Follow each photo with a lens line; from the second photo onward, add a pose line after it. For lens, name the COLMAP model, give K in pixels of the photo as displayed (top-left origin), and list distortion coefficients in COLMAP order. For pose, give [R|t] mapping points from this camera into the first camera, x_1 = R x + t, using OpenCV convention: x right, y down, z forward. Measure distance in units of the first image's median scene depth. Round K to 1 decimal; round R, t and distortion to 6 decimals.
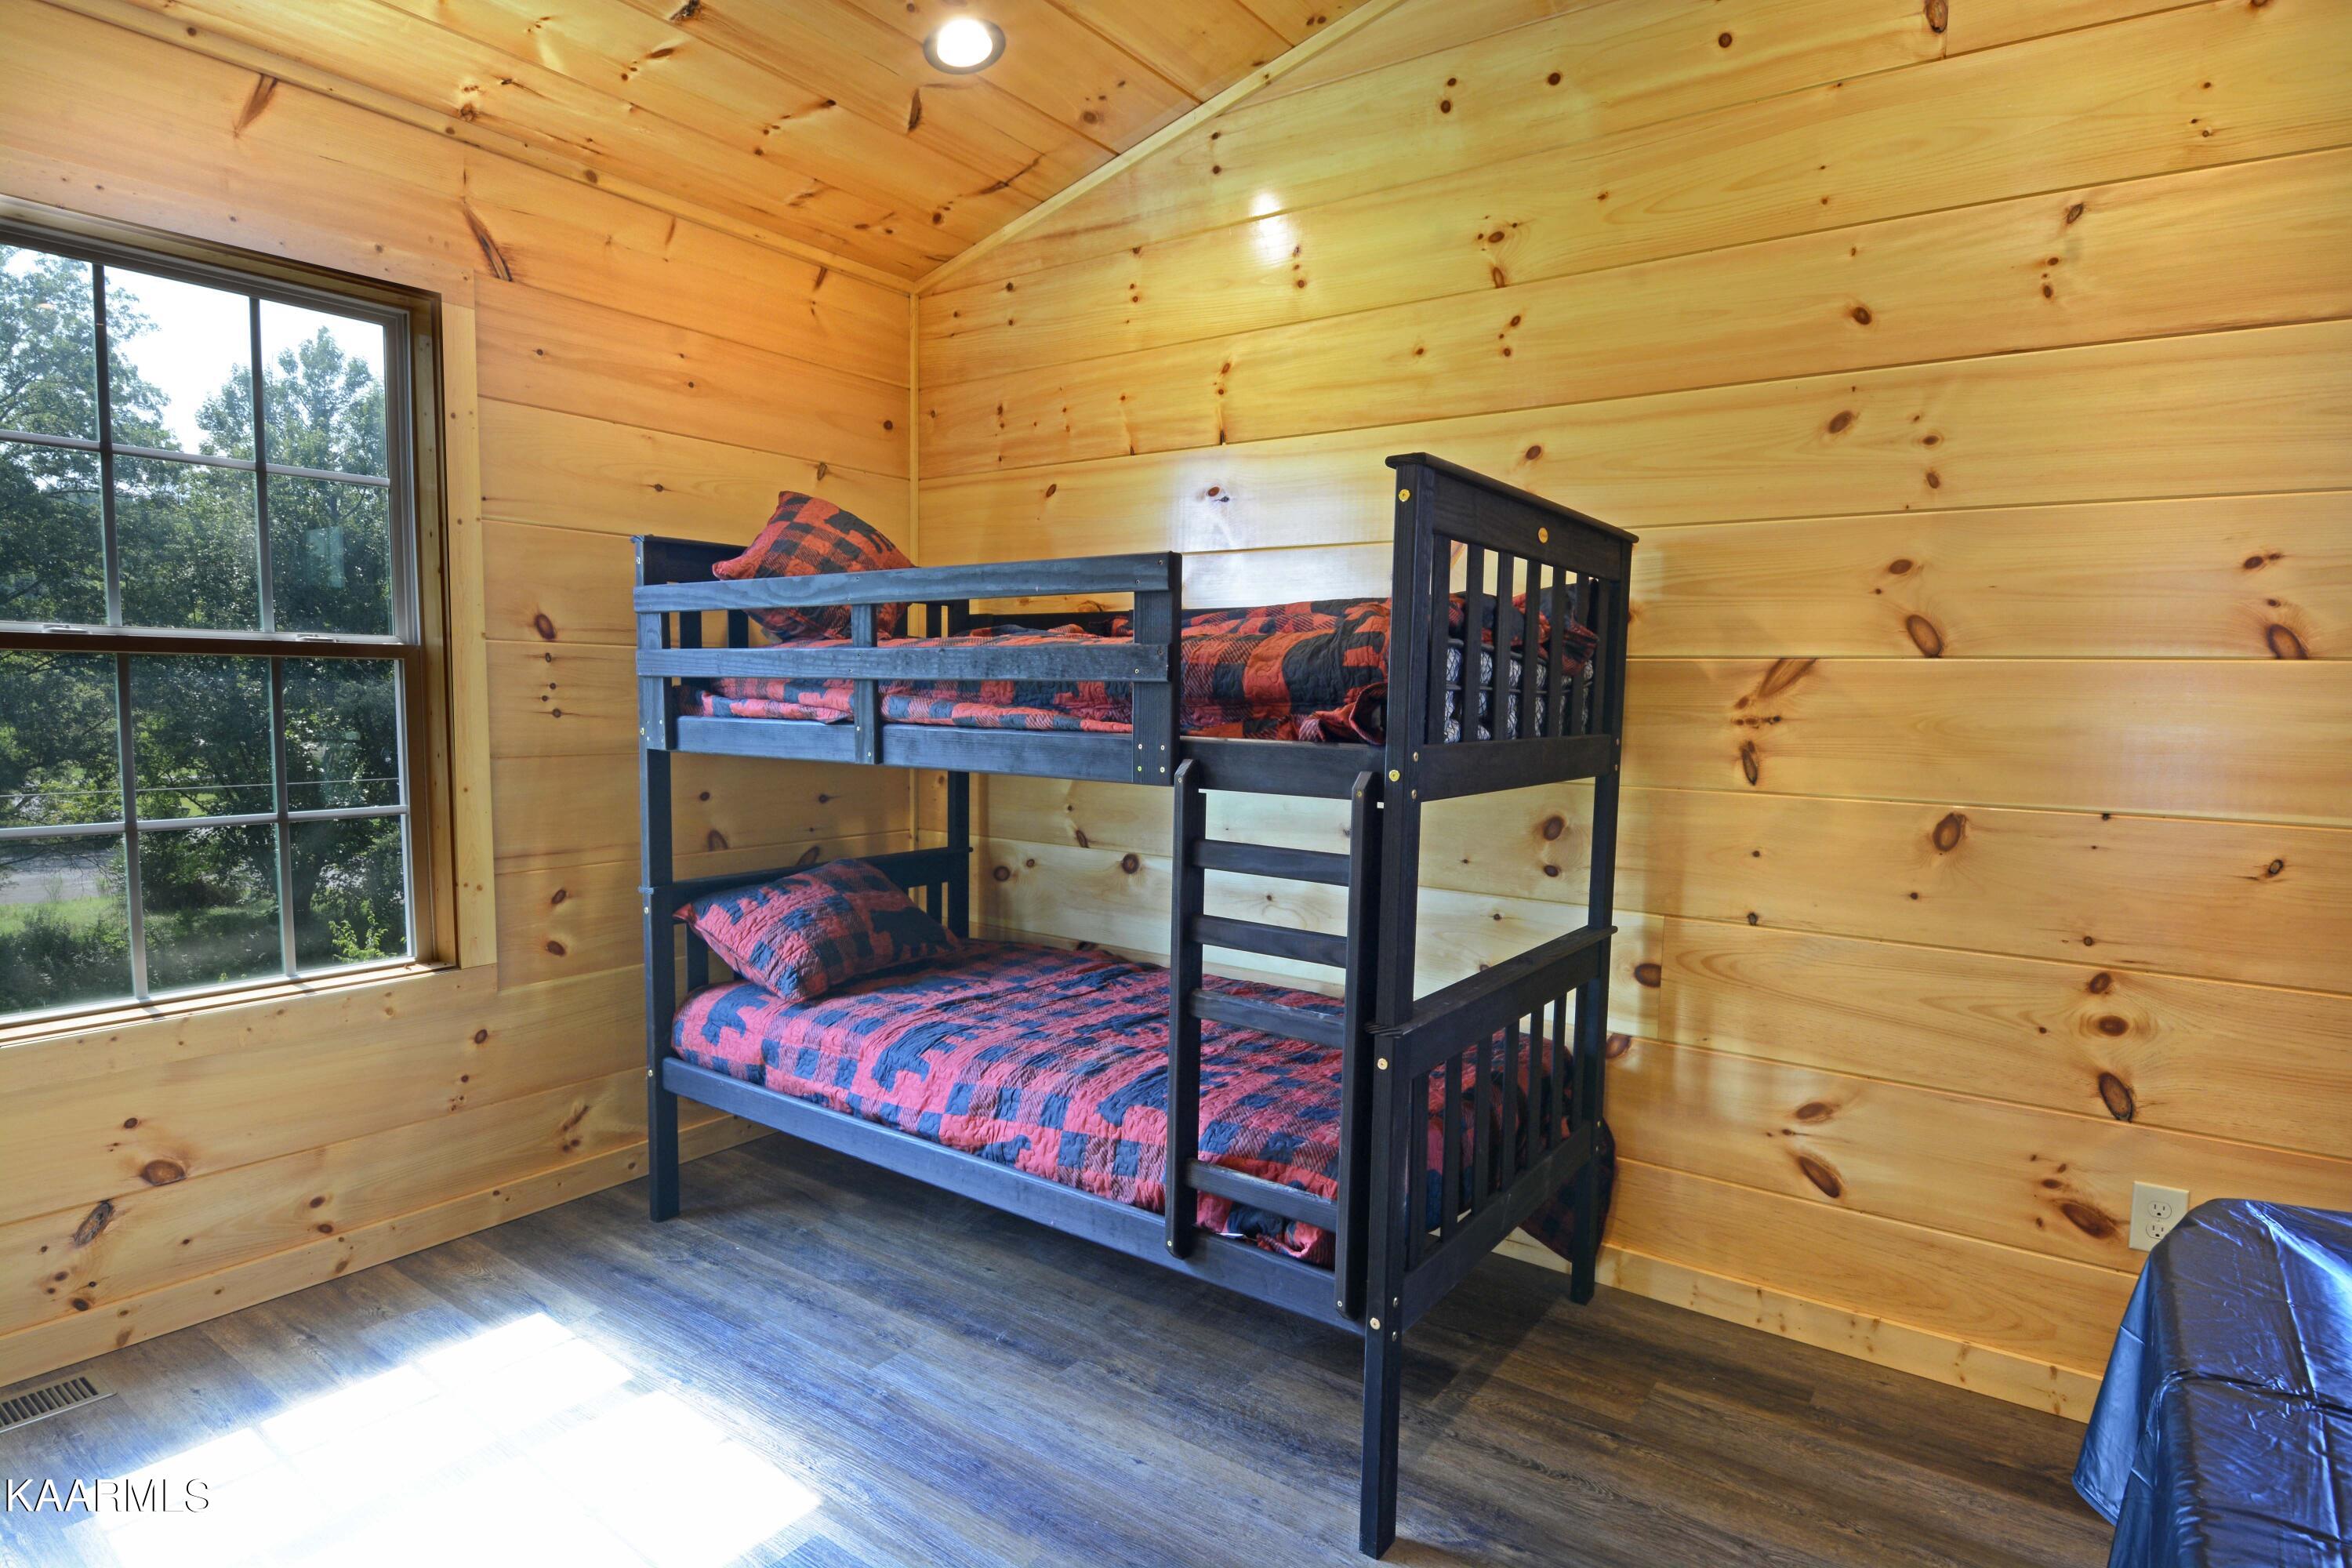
lens RADIAL K [[1274.8, 0, 1160.1], [0, 1274.8, 804.2], [0, 0, 1]] dist [0.023595, -0.026448]
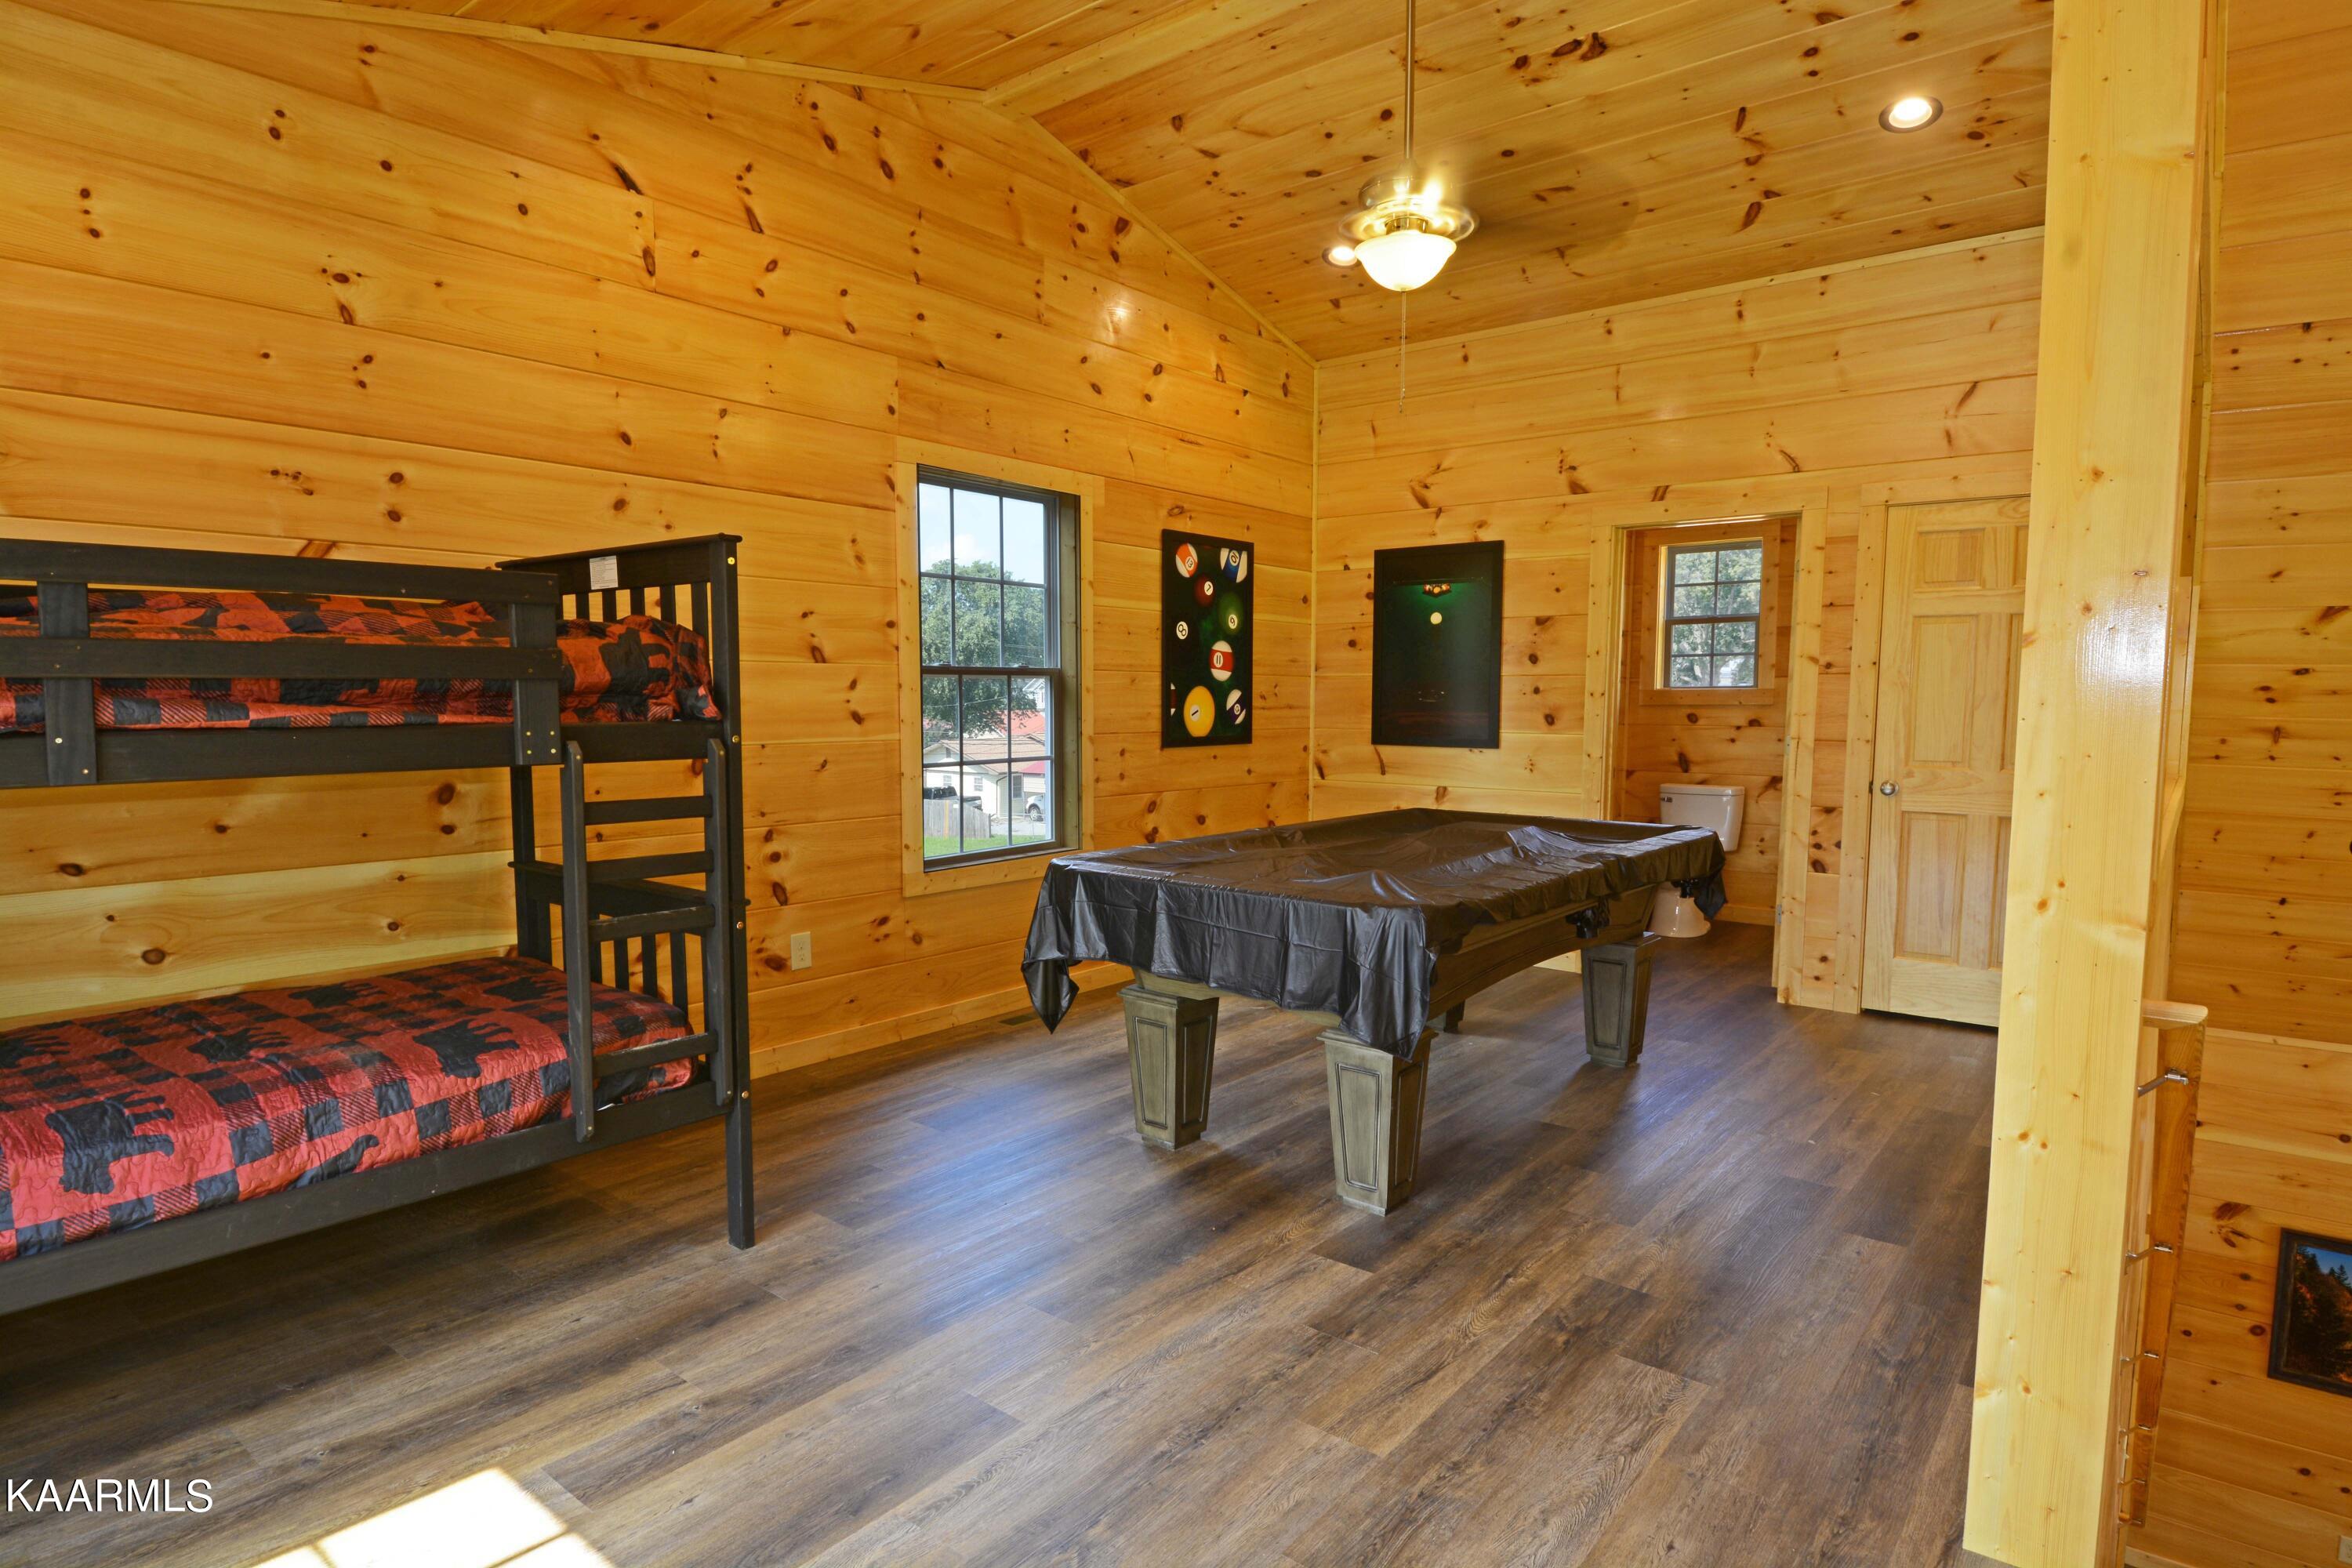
lens RADIAL K [[1274.8, 0, 1160.1], [0, 1274.8, 804.2], [0, 0, 1]] dist [0.023595, -0.026448]
pose [[0.056145, -0.107595, 0.992608, -1.050263], [0.086663, 0.990949, 0.102514, -0.046031], [-0.994654, 0.080267, 0.064961, 0.302315]]
